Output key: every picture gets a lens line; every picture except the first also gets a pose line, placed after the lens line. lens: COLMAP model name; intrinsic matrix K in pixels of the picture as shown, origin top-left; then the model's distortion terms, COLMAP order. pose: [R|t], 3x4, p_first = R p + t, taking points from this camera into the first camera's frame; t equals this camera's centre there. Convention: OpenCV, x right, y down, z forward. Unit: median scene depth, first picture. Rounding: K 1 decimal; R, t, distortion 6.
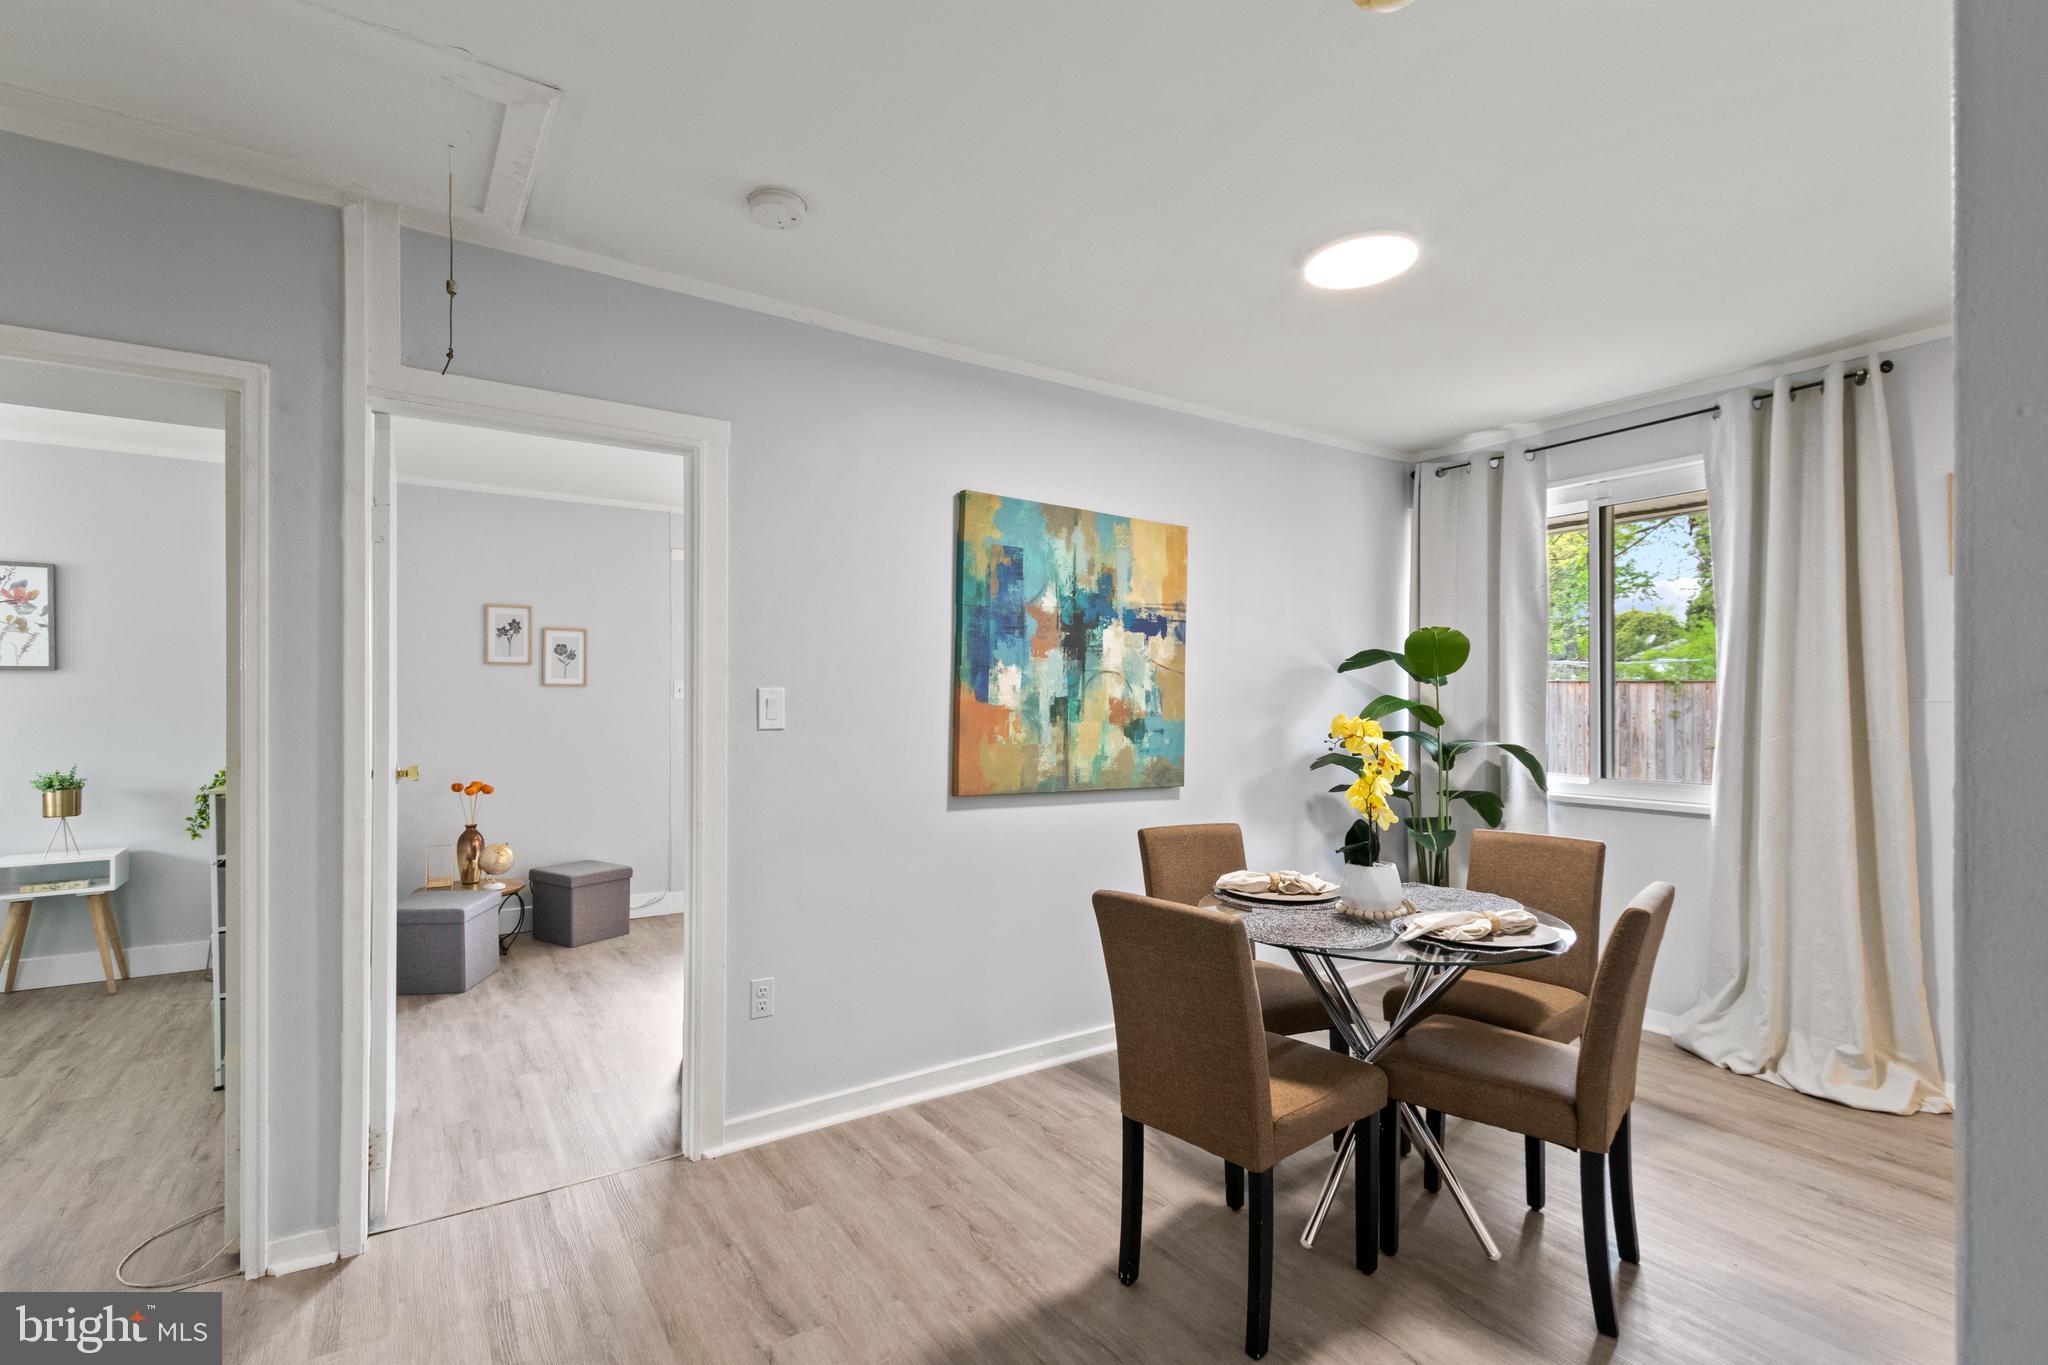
lens RADIAL K [[945.6, 0, 1011.7], [0, 945.6, 693.0], [0, 0, 1]] dist [-0.000170, -0.000521]
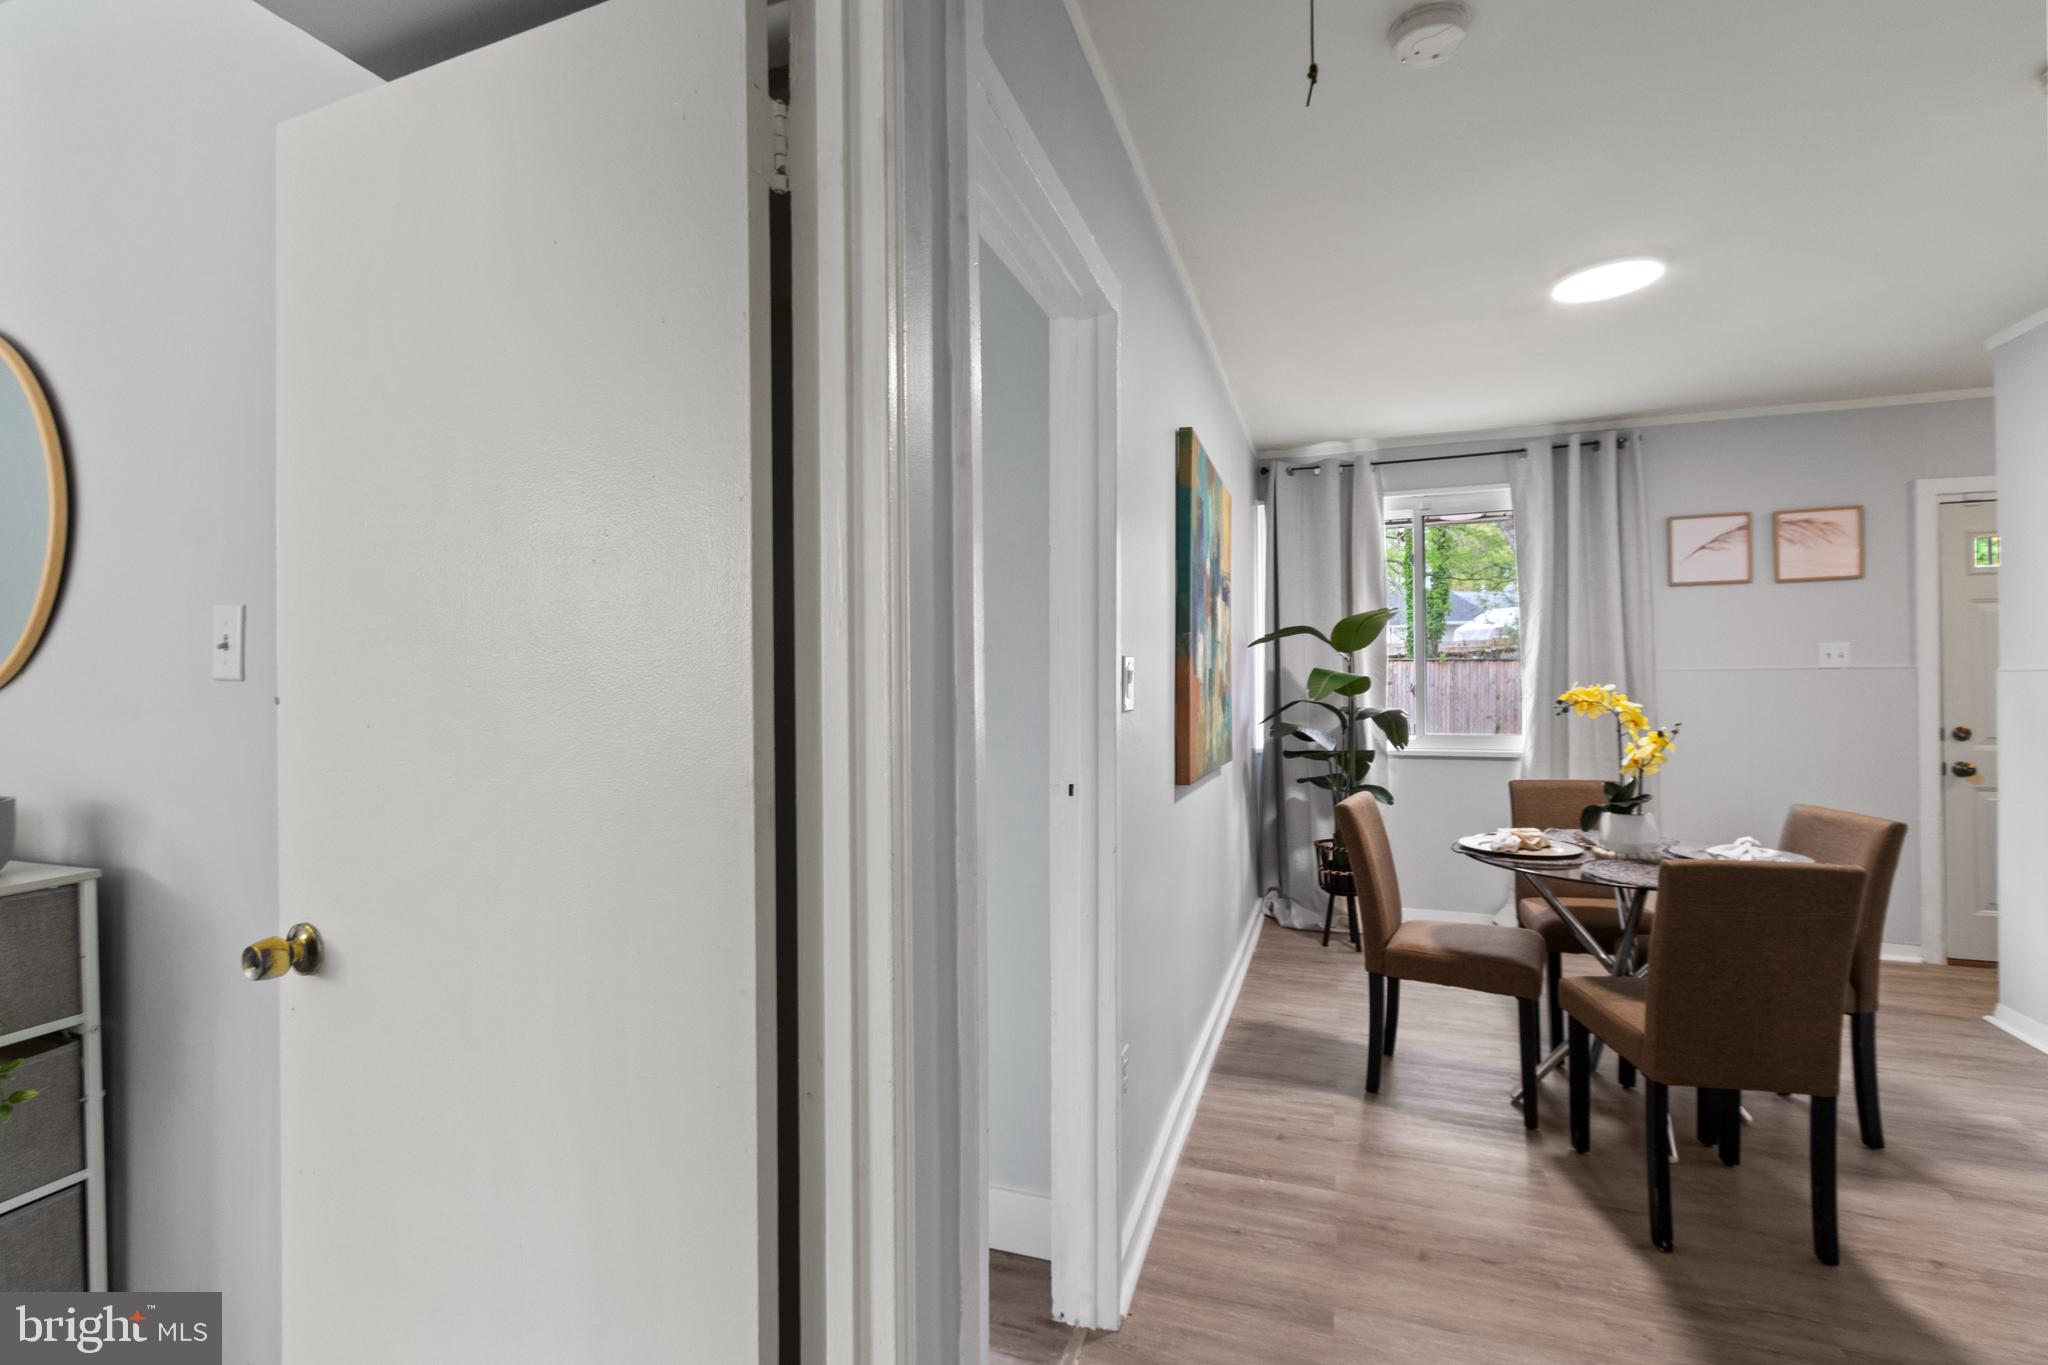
lens RADIAL K [[945.6, 0, 1020.8], [0, 945.6, 669.2], [0, 0, 1]] dist [-0.000170, -0.000521]
pose [[0.803076, -0.002179, 0.595872, -0.623004], [0.003371, 0.999994, -0.000886, 0.004103], [-0.595867, 0.002720, 0.803079, 0.366465]]
